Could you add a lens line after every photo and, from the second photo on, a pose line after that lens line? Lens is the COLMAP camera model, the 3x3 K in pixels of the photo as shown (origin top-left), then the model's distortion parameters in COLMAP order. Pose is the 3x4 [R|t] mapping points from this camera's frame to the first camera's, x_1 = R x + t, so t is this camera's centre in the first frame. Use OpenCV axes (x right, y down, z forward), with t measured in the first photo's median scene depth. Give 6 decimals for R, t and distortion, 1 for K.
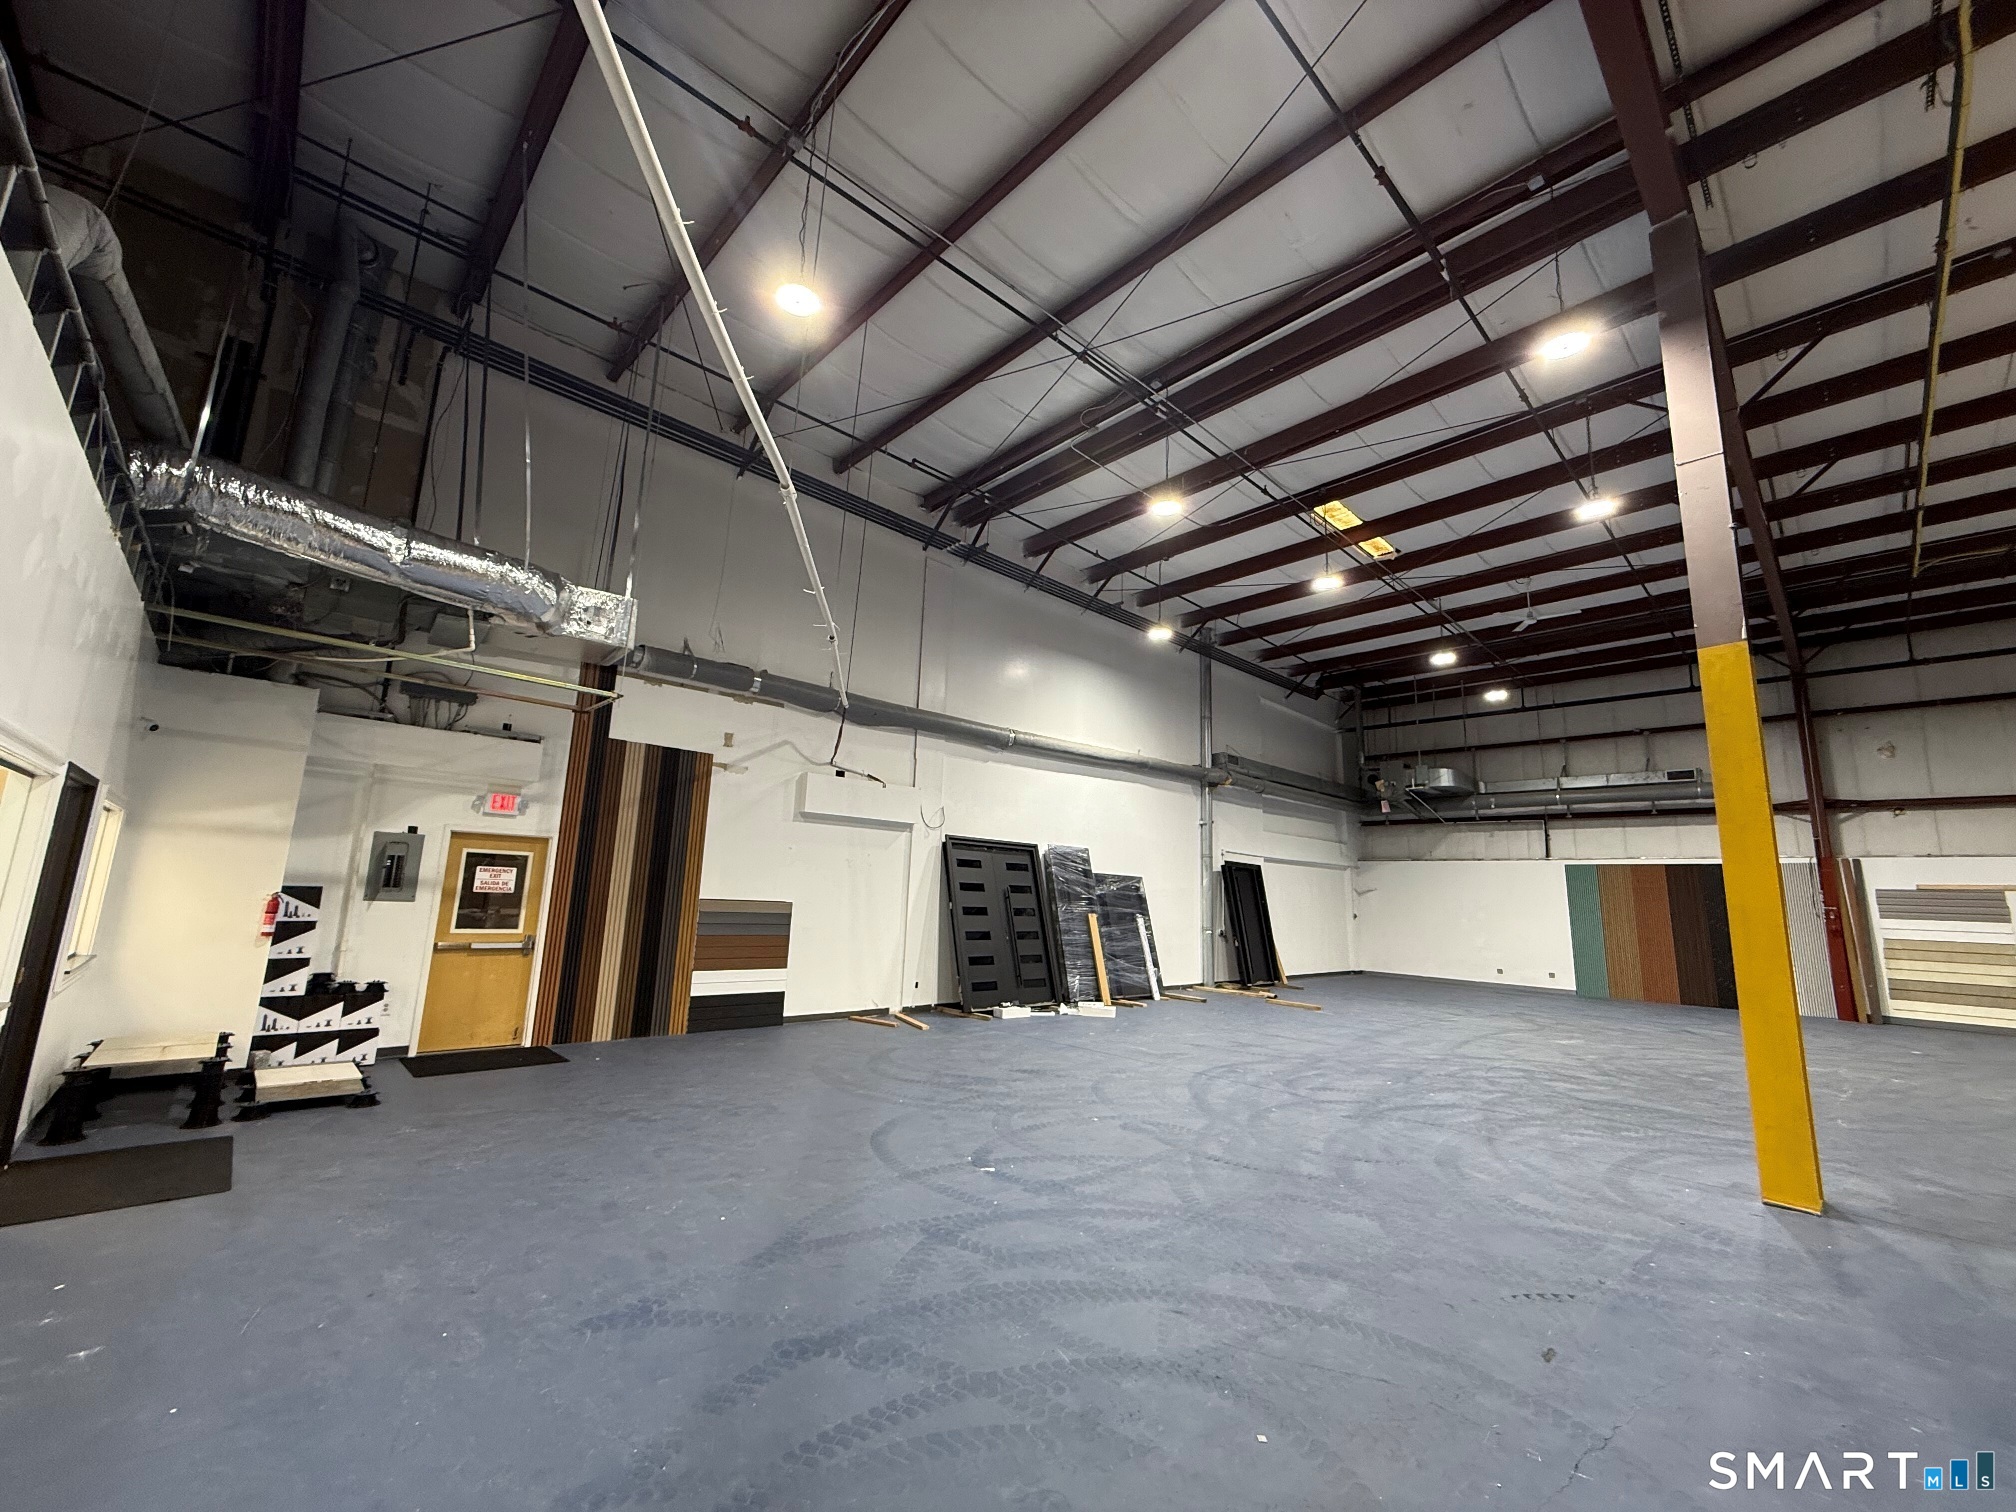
lens RADIAL K [[803.4, 0, 1007.2], [0, 803.4, 751.8], [0, 0, 1]] dist [0.002390, 0.000139]
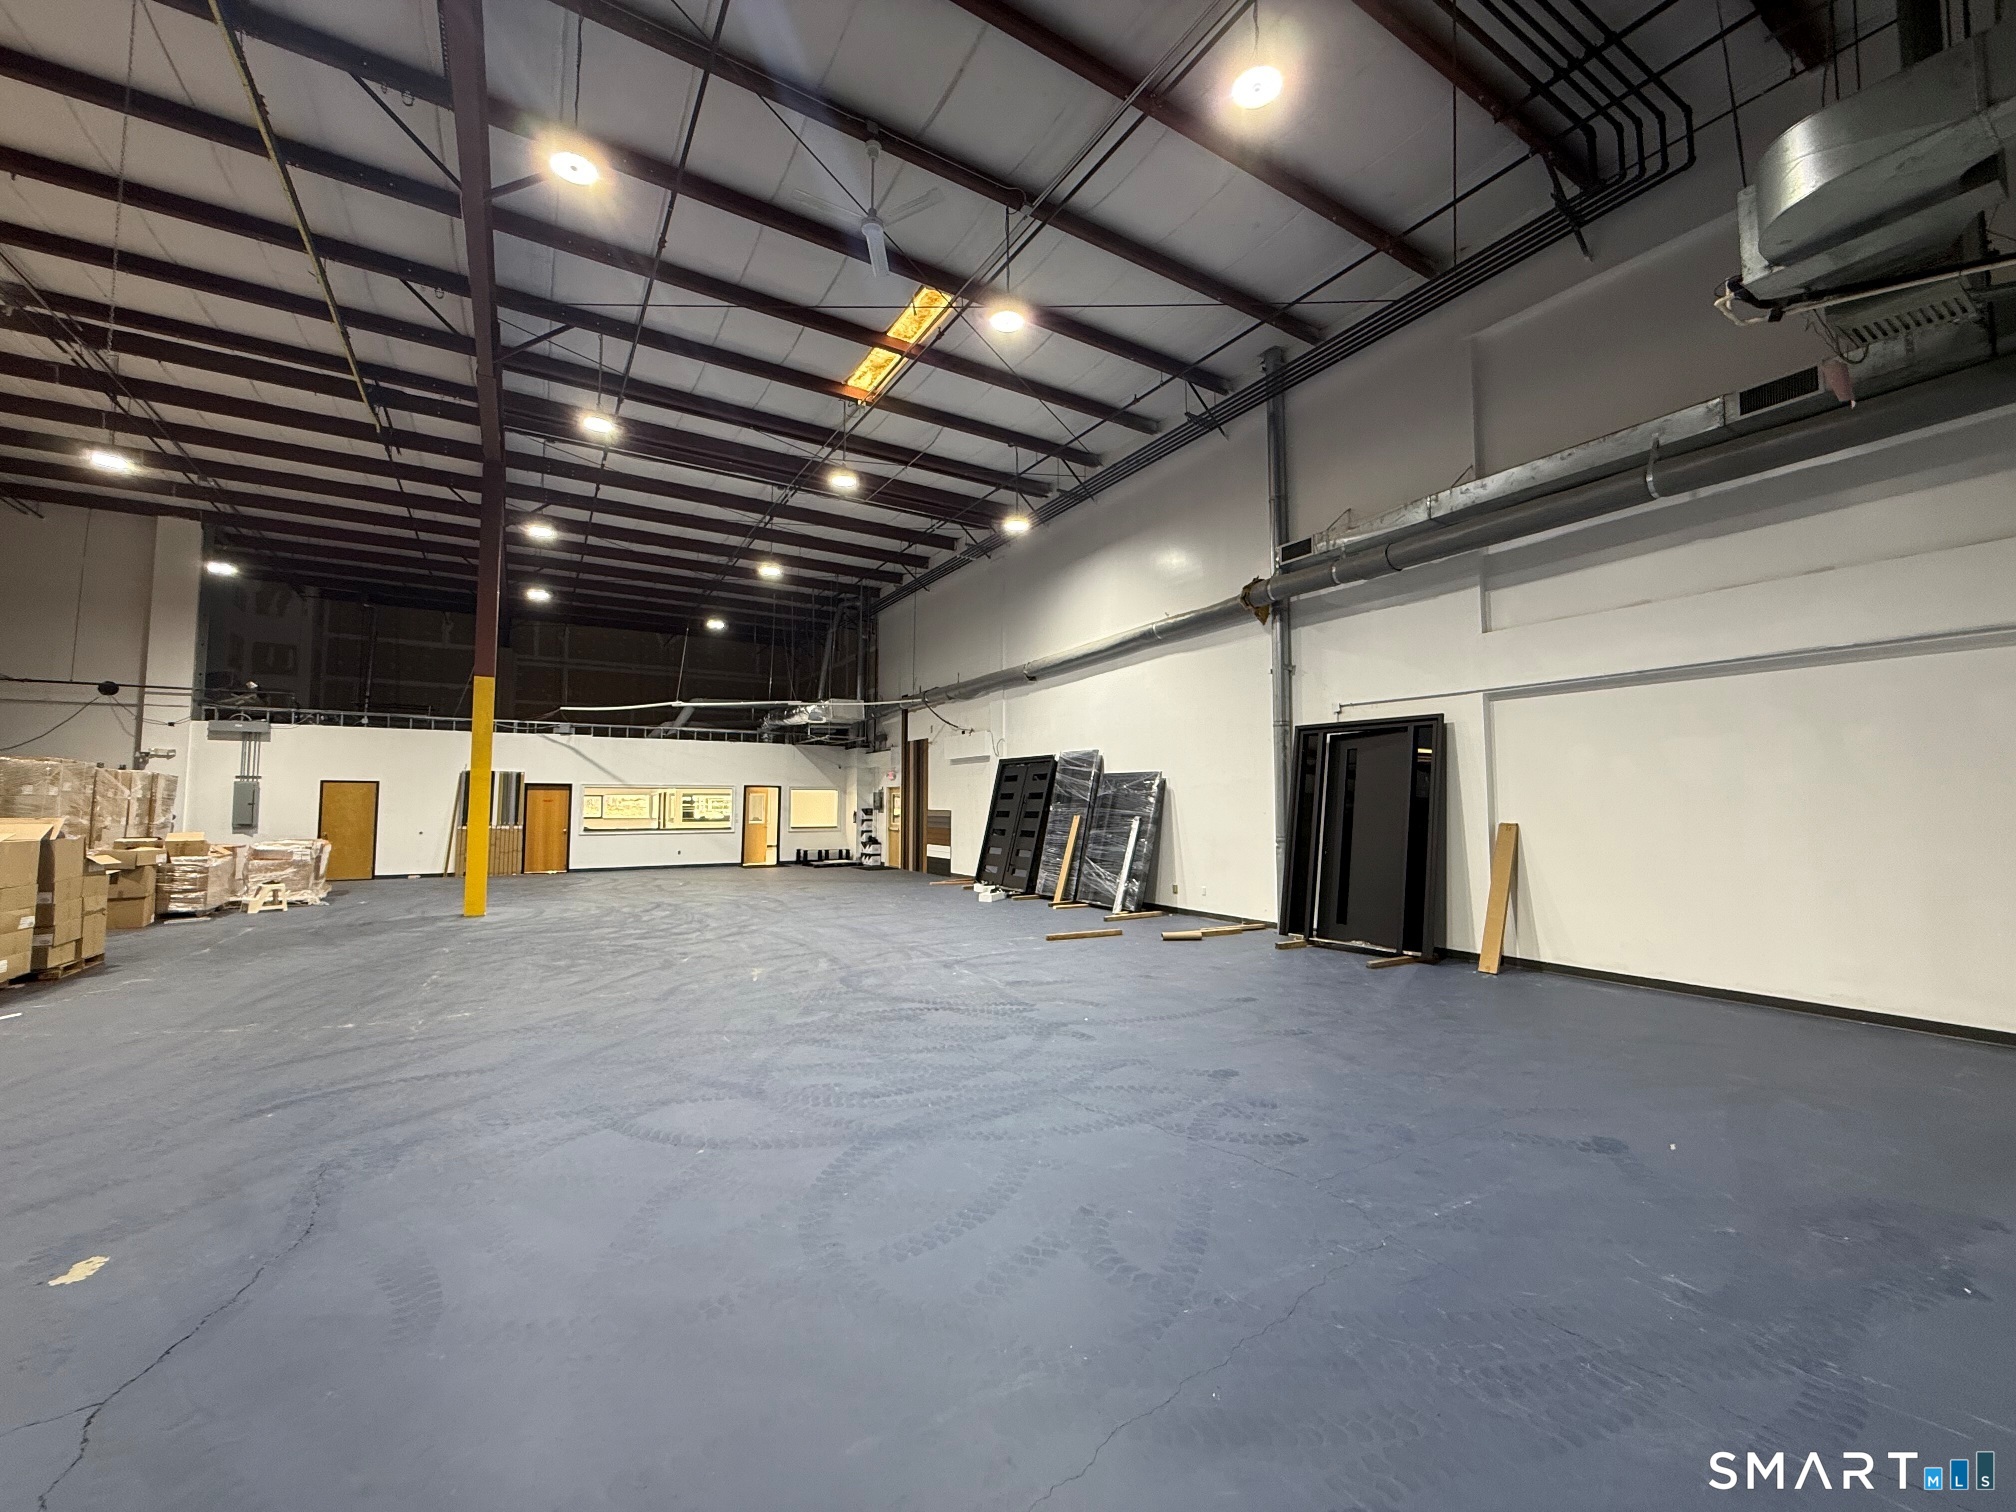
lens RADIAL K [[803.4, 0, 1003.5], [0, 803.4, 761.1], [0, 0, 1]] dist [0.002390, 0.000139]
pose [[-0.212678, -0.098368, -0.972158, 1.231254], [0.156172, 0.978708, -0.133196, 0.285283], [0.964561, -0.180152, -0.192787, 1.254120]]
